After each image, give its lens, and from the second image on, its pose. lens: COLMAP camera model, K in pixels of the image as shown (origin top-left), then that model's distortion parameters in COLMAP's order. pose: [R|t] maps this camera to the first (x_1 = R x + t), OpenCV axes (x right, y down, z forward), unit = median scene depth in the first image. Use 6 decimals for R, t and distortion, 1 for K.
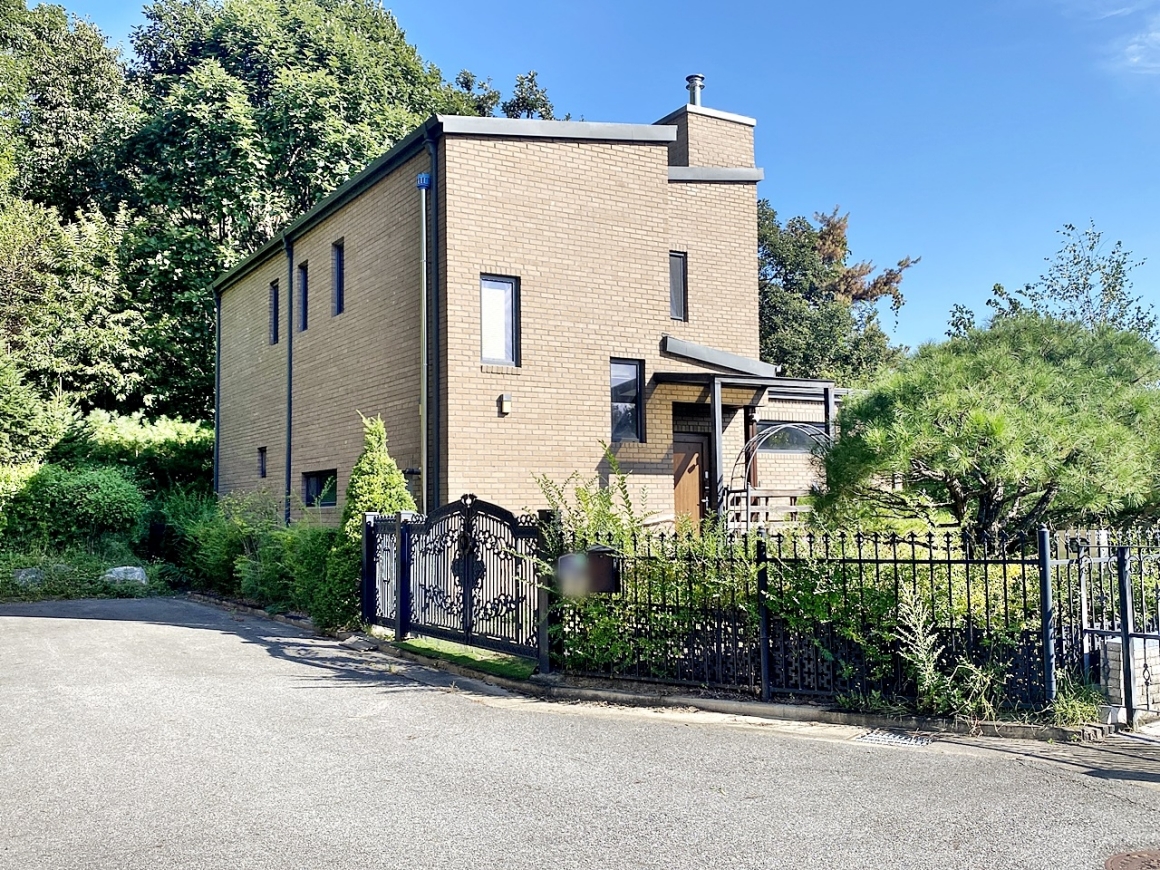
lens RADIAL K [[1083.9, 0, 583.5], [0, 1083.9, 446.7], [0, 0, 1]] dist [0.006442, 0.000000]
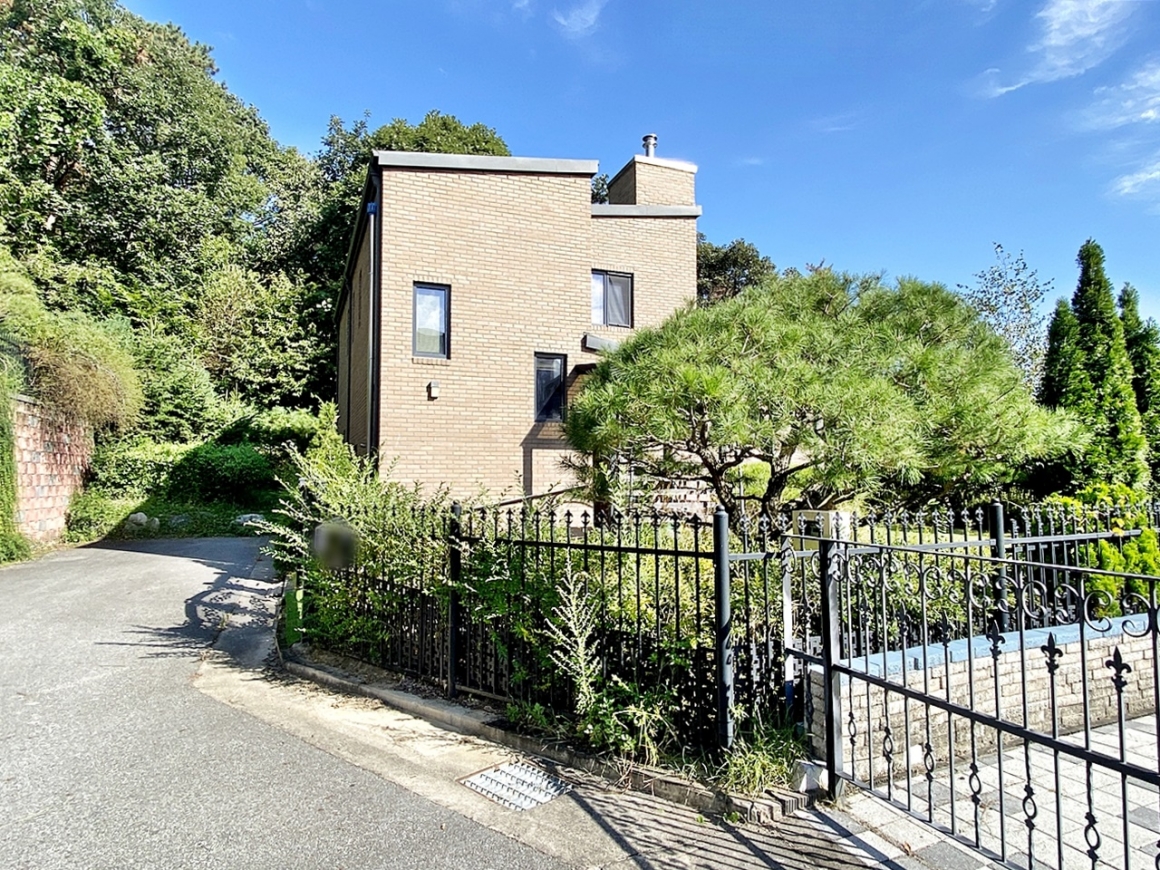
lens RADIAL K [[687.8, 0, 585.7], [0, 687.8, 429.3], [0, 0, 1]] dist [0.013582, -0.001062]
pose [[0.987797, 0.001197, -0.155742, 0.200183], [-0.003132, 0.999921, -0.012181, 0.012501], [0.155715, 0.012520, 0.987723, 0.256683]]
